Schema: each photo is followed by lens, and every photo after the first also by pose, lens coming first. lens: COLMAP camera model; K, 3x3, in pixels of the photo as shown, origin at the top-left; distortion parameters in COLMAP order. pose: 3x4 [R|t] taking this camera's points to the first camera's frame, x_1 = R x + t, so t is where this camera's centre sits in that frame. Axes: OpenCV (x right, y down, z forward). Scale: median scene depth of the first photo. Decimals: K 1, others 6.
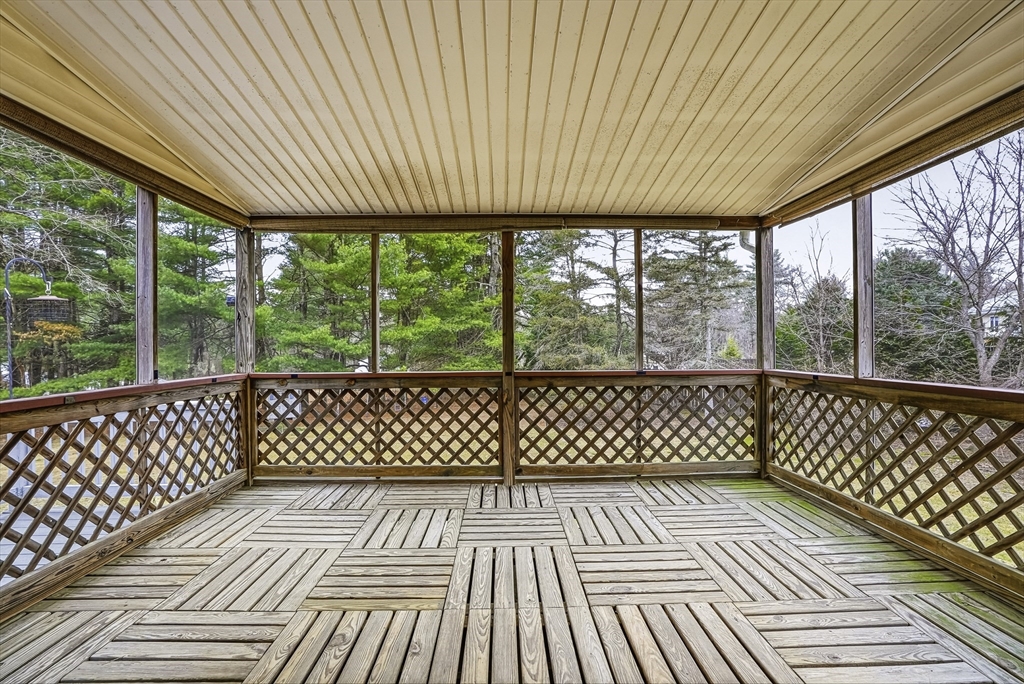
lens RADIAL K [[476.8, 0, 512.0], [0, 476.8, 342.0], [0, 0, 1]] dist [-0.042714, 0.025793]
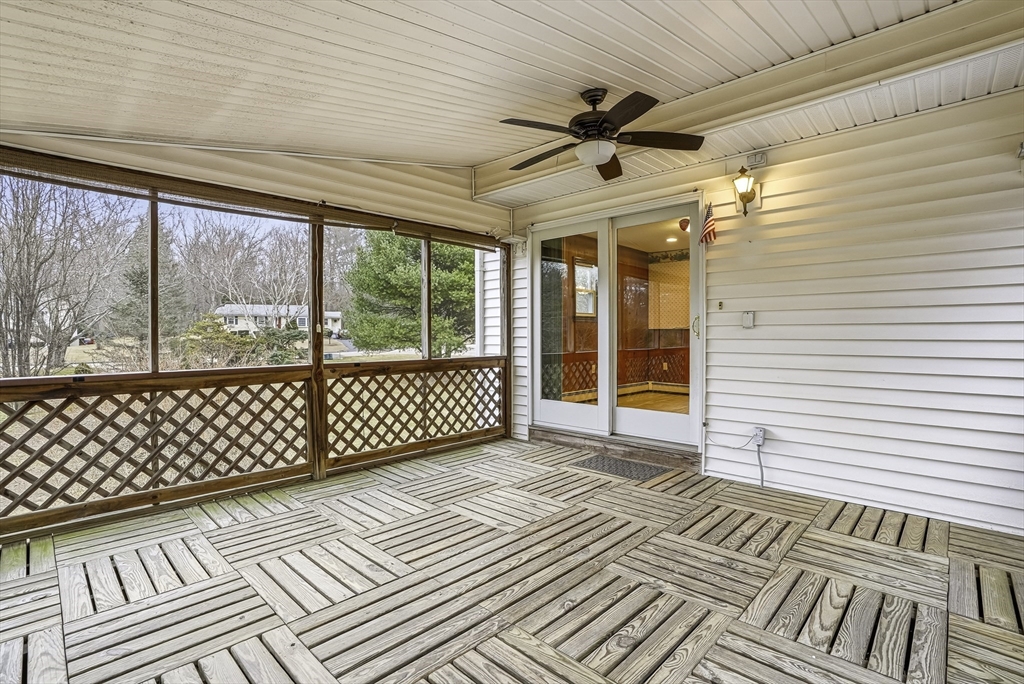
lens RADIAL K [[488.6, 0, 518.7], [0, 488.6, 341.1], [0, 0, 1]] dist [-0.068706, 0.029687]
pose [[-0.709897, 0.009276, 0.704244, -0.595727], [0.013055, 0.999915, -0.000011, 0.018532], [-0.704184, 0.009187, -0.709958, 1.210660]]
